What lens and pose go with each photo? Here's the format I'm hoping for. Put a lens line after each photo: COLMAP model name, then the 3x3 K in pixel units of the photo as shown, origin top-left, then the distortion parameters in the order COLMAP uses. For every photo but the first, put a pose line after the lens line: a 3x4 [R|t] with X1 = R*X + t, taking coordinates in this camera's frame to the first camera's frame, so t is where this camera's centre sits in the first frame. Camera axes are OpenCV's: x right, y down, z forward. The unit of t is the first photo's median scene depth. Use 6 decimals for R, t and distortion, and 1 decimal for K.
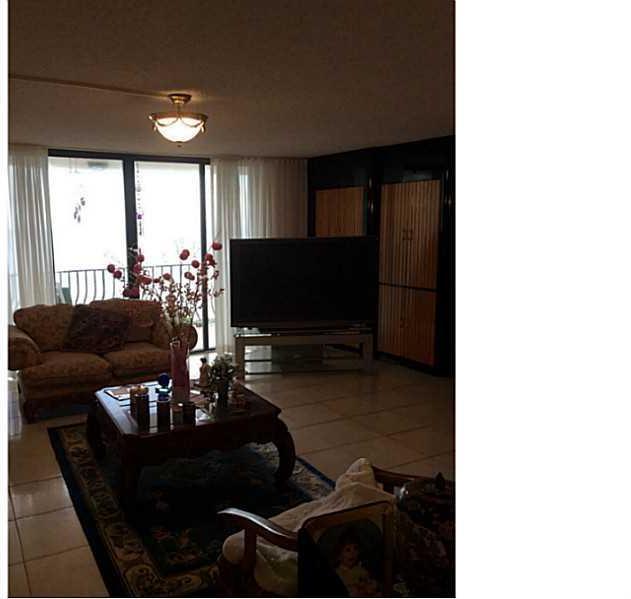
lens RADIAL K [[536.6, 0, 233.9], [0, 536.6, 299.1], [0, 0, 1]] dist [0.137929, -0.309513]
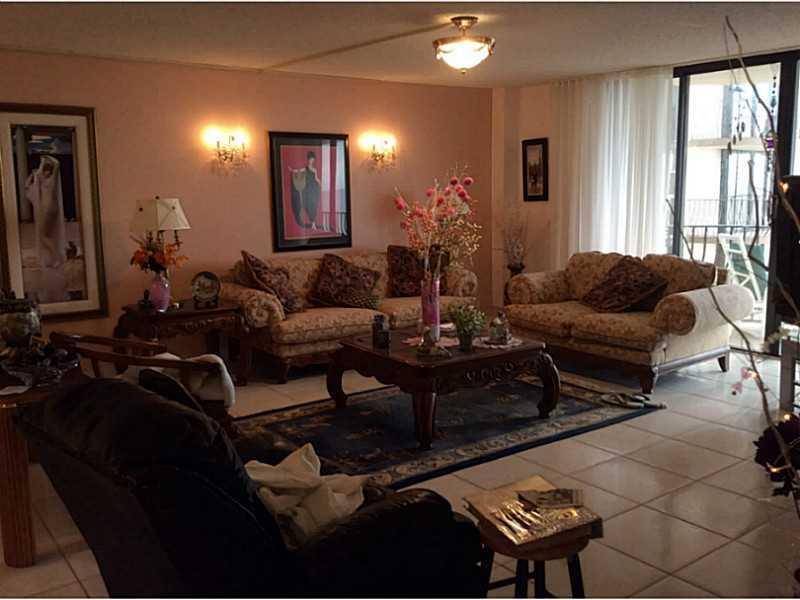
lens RADIAL K [[748.9, 0, 402.5], [0, 748.9, 287.9], [0, 0, 1]] dist [0.126350, -0.252768]
pose [[0.178212, 0.137909, -0.974280, 0.734912], [-0.117599, 0.986019, 0.118060, -0.036108], [0.976940, 0.093534, 0.191939, 0.410317]]
